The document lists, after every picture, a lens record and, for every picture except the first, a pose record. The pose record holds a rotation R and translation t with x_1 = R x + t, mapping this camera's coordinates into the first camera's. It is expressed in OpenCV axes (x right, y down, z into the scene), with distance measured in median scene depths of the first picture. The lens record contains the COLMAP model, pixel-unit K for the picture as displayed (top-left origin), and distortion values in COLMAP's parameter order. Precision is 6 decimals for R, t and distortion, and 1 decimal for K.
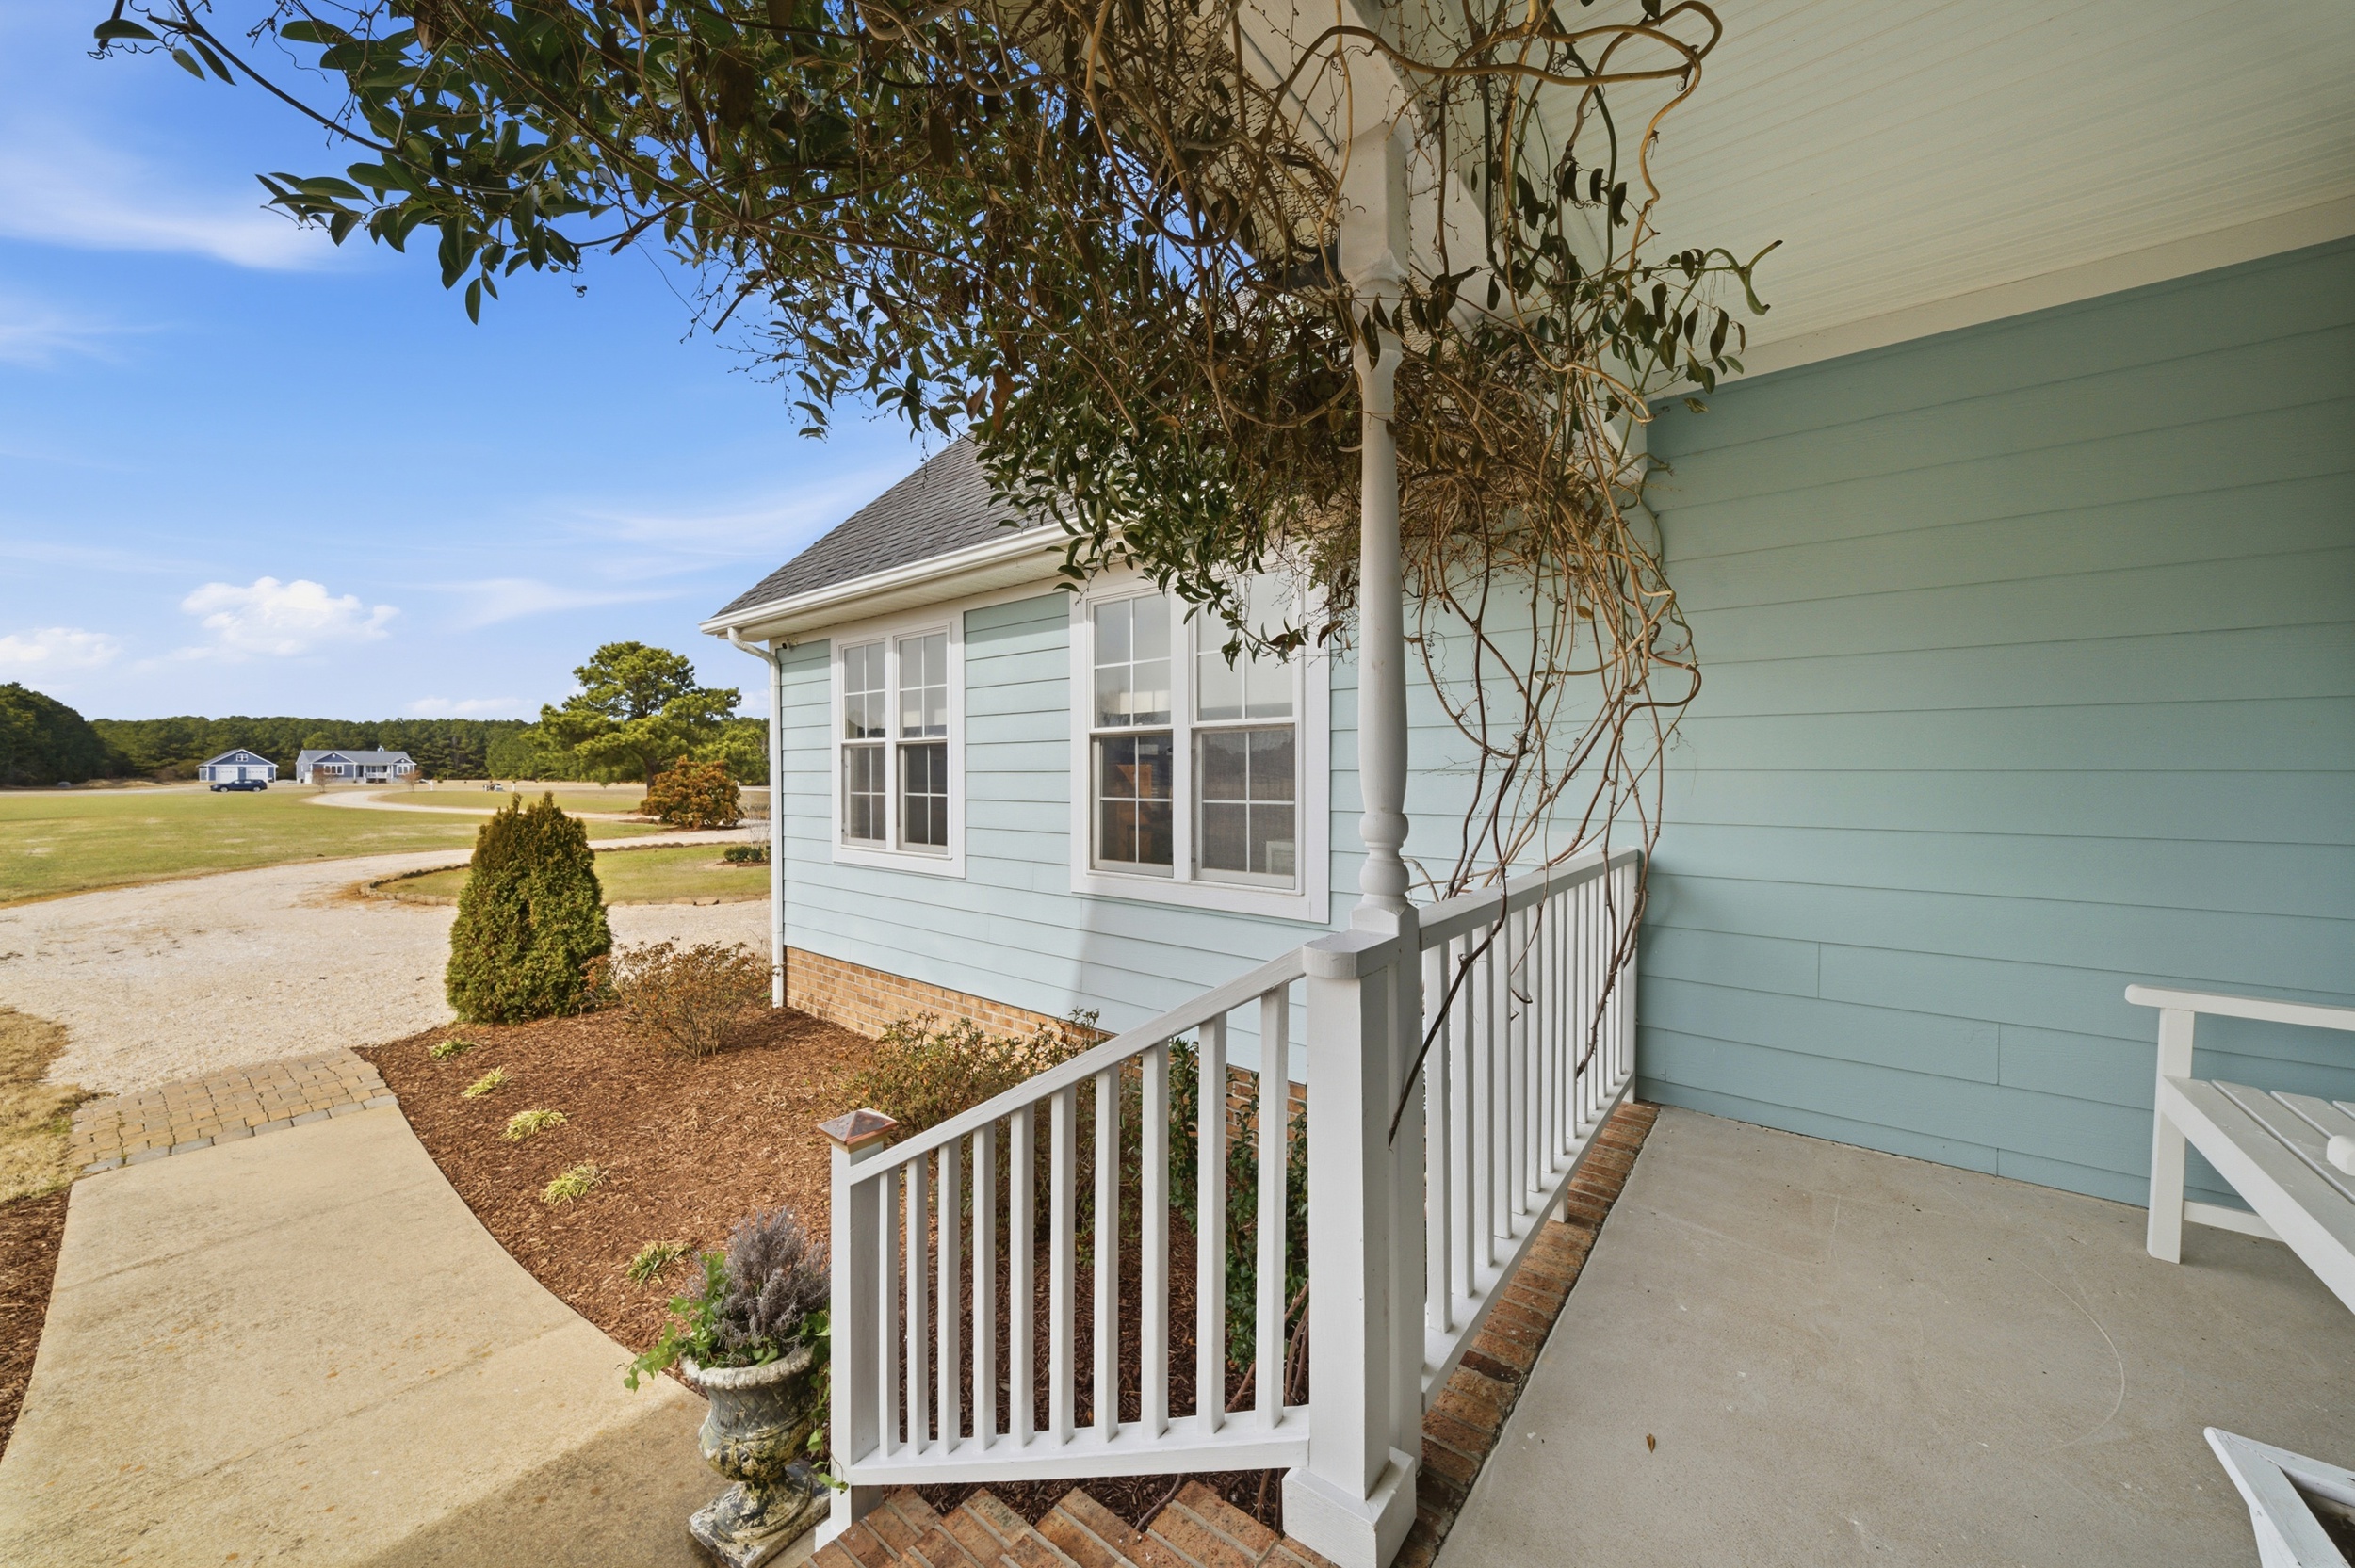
lens RADIAL K [[828.8, 0, 1177.5], [0, 828.8, 784.0], [0, 0, 1]] dist [-0.000499, -0.000032]
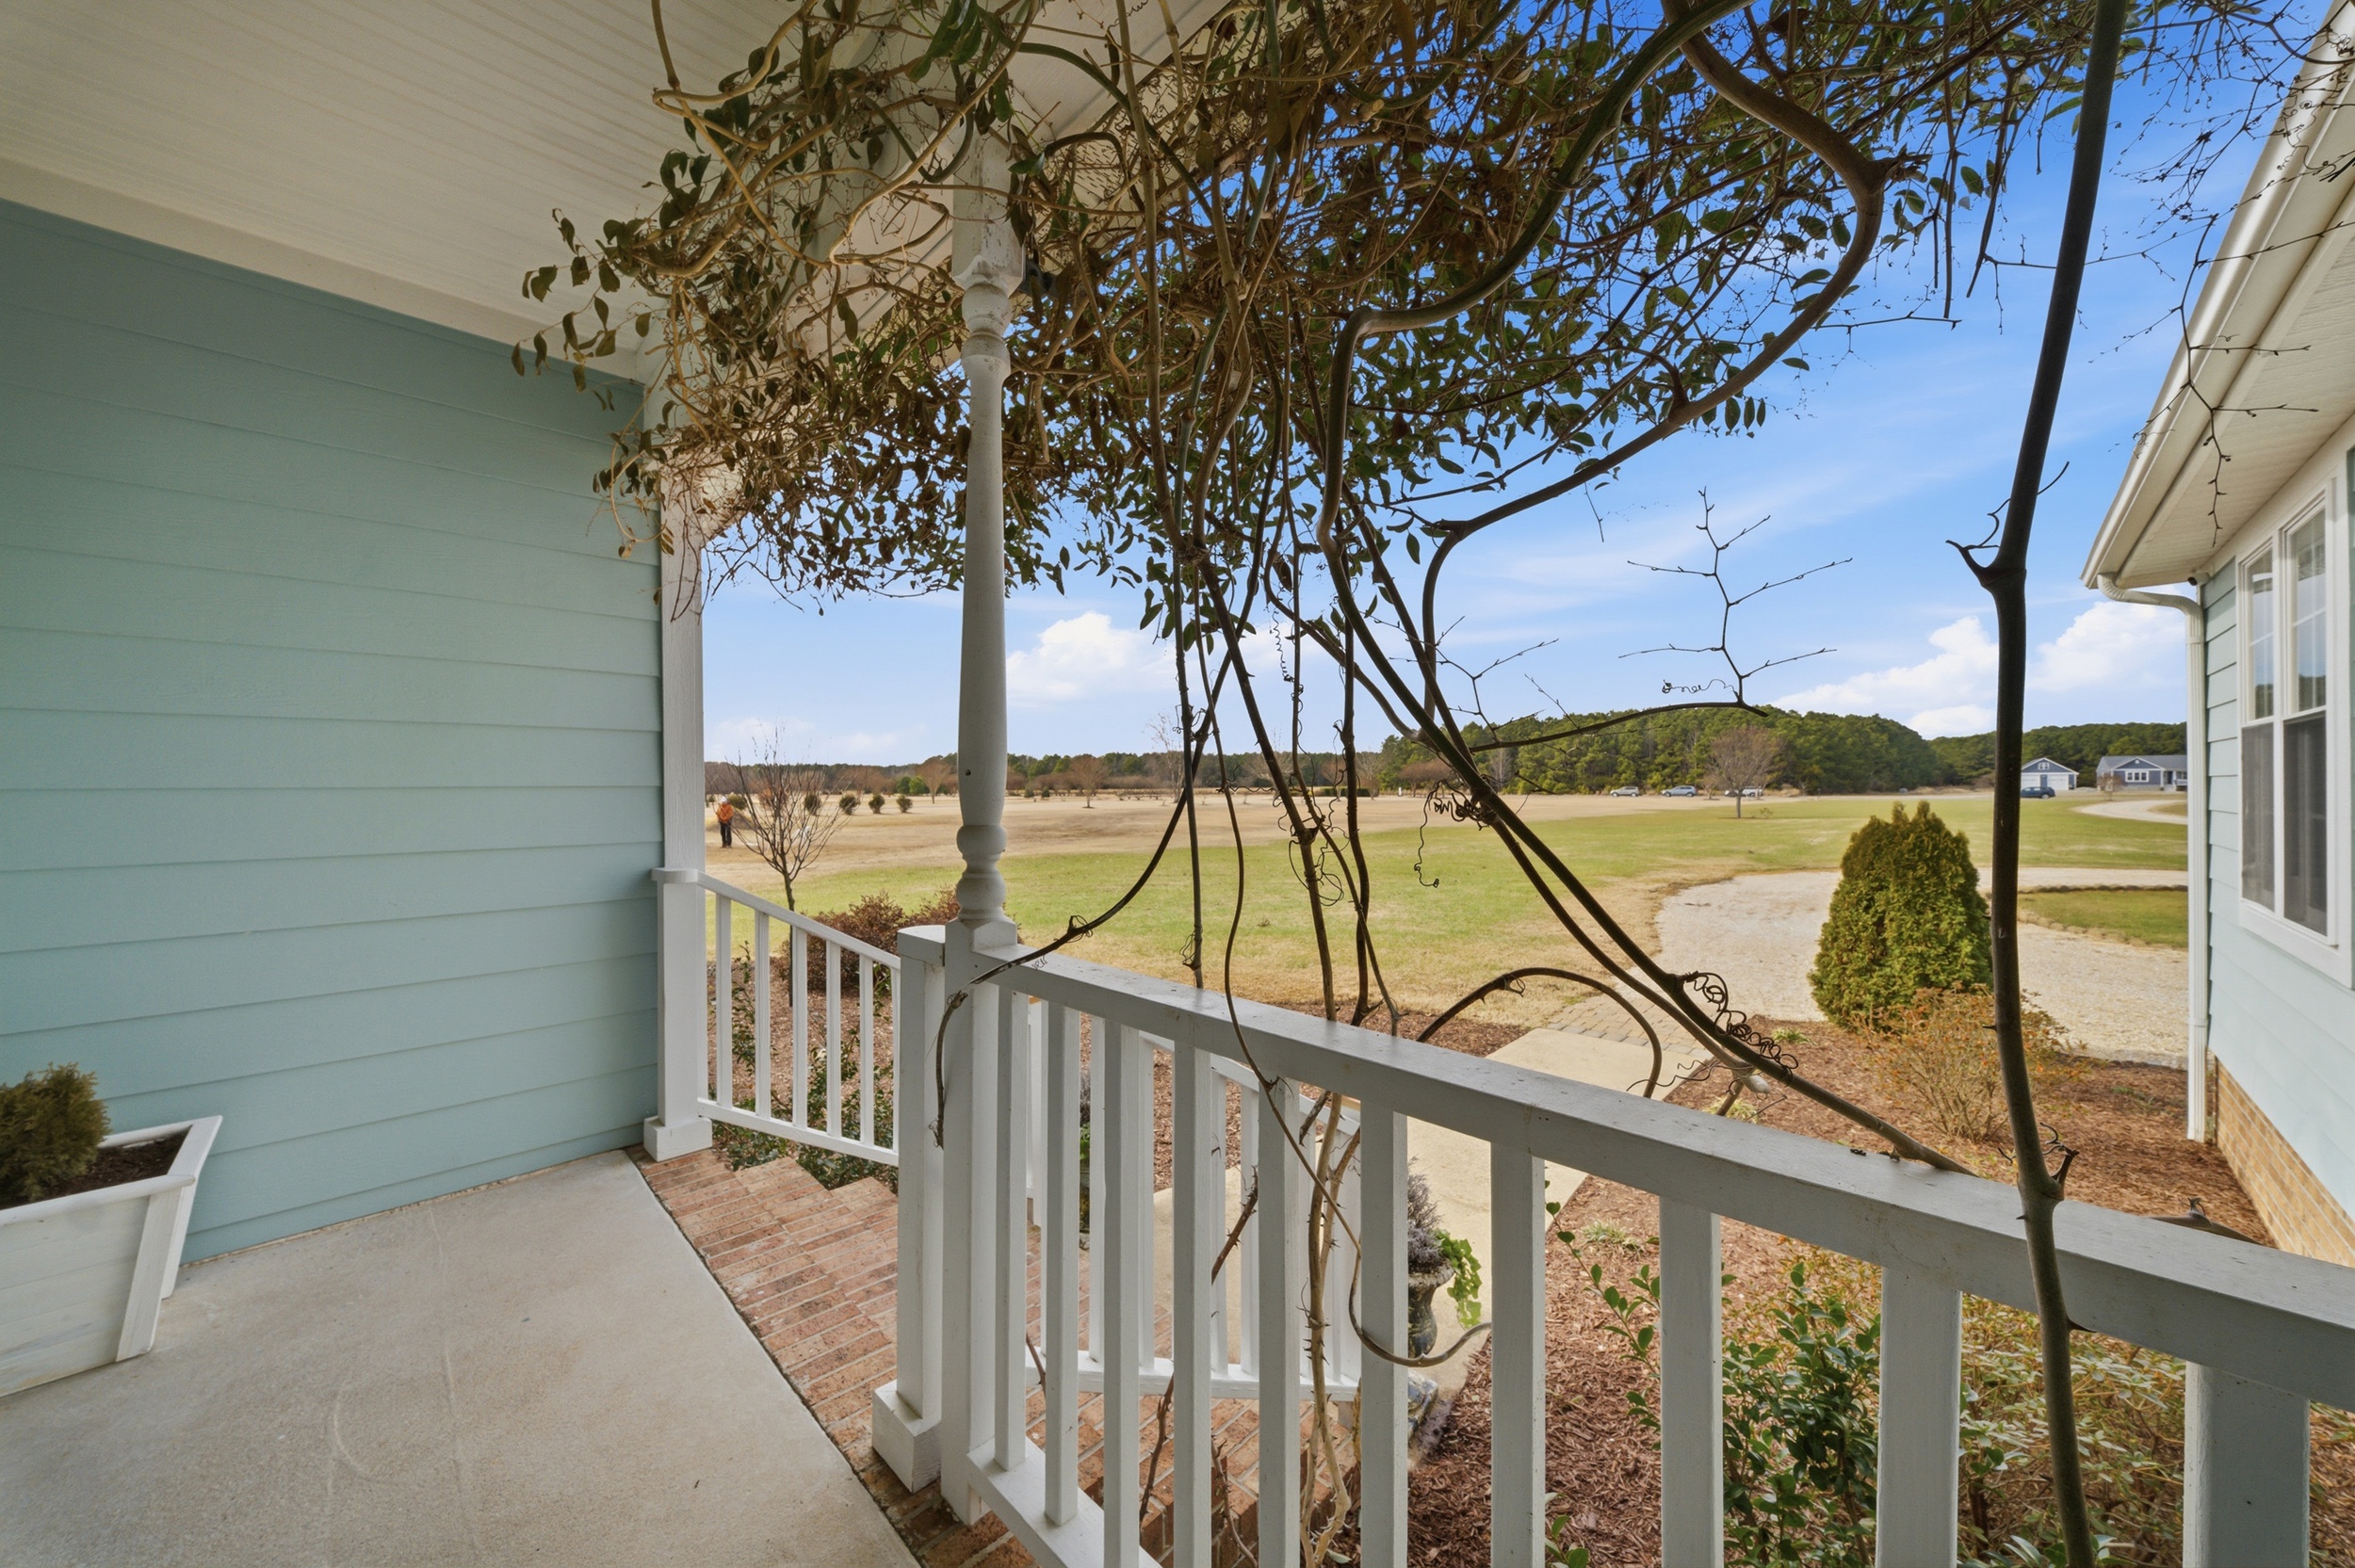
lens RADIAL K [[828.8, 0, 1177.5], [0, 828.8, 784.0], [0, 0, 1]] dist [-0.000499, -0.000032]
pose [[-0.097362, -0.000358, -0.995249, 0.243493], [-0.008684, 0.999962, 0.000489, -0.003687], [0.995211, 0.008691, -0.097362, 0.264183]]
